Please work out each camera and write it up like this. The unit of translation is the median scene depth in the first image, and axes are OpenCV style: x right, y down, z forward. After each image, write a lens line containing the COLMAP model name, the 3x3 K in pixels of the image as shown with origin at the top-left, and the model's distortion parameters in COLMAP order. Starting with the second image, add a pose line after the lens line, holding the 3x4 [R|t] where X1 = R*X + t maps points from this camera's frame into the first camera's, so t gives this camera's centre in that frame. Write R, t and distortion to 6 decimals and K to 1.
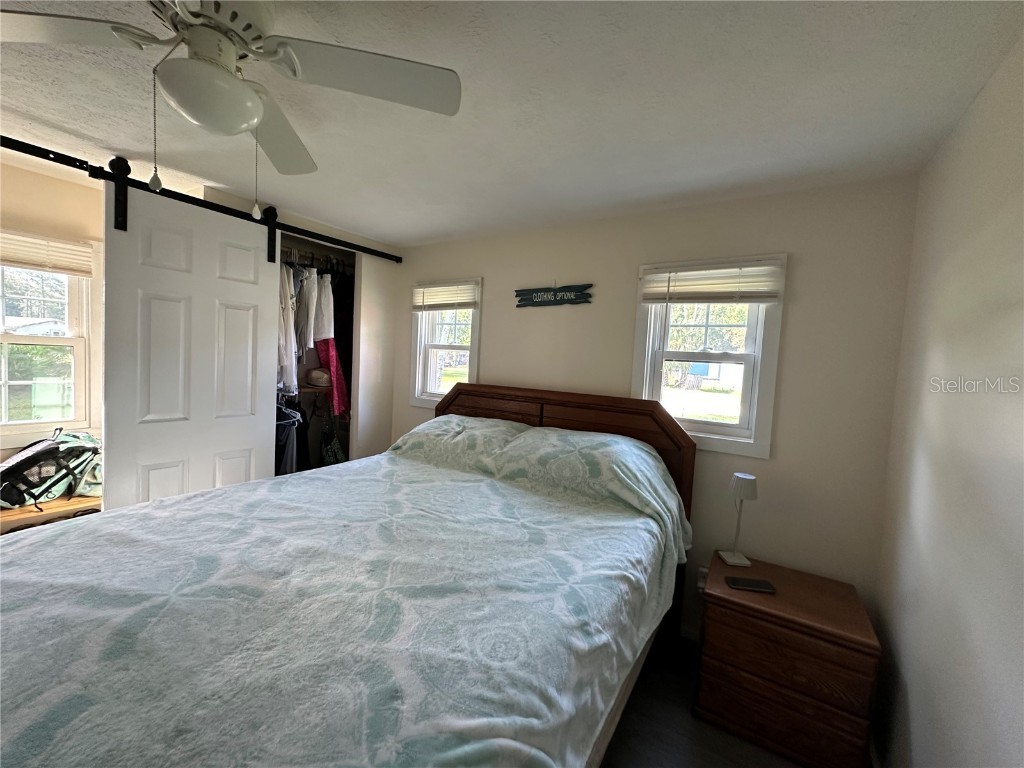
lens RADIAL K [[410.5, 0, 510.8], [0, 410.5, 382.7], [0, 0, 1]] dist [-0.002493, 0.001292]
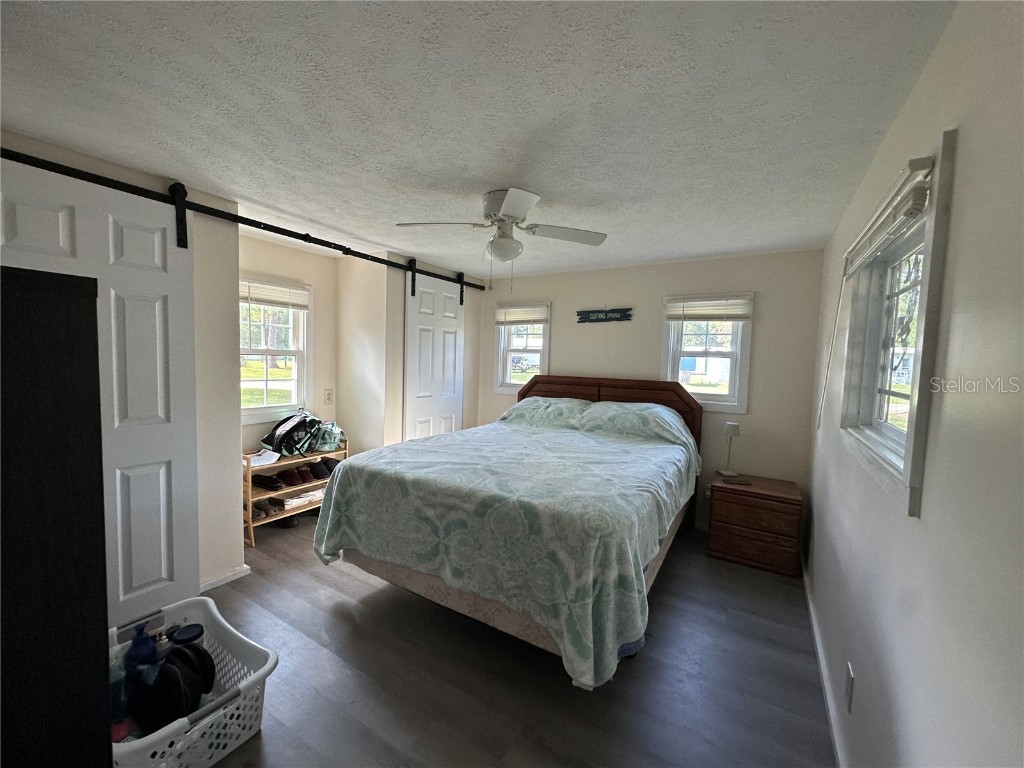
lens RADIAL K [[410.5, 0, 511.1], [0, 410.5, 381.0], [0, 0, 1]] dist [-0.002493, 0.001292]
pose [[0.999385, -0.022899, 0.026553, -0.372315], [0.022994, 0.999730, -0.003279, 0.034264], [-0.026471, 0.003887, 0.999642, -0.650119]]
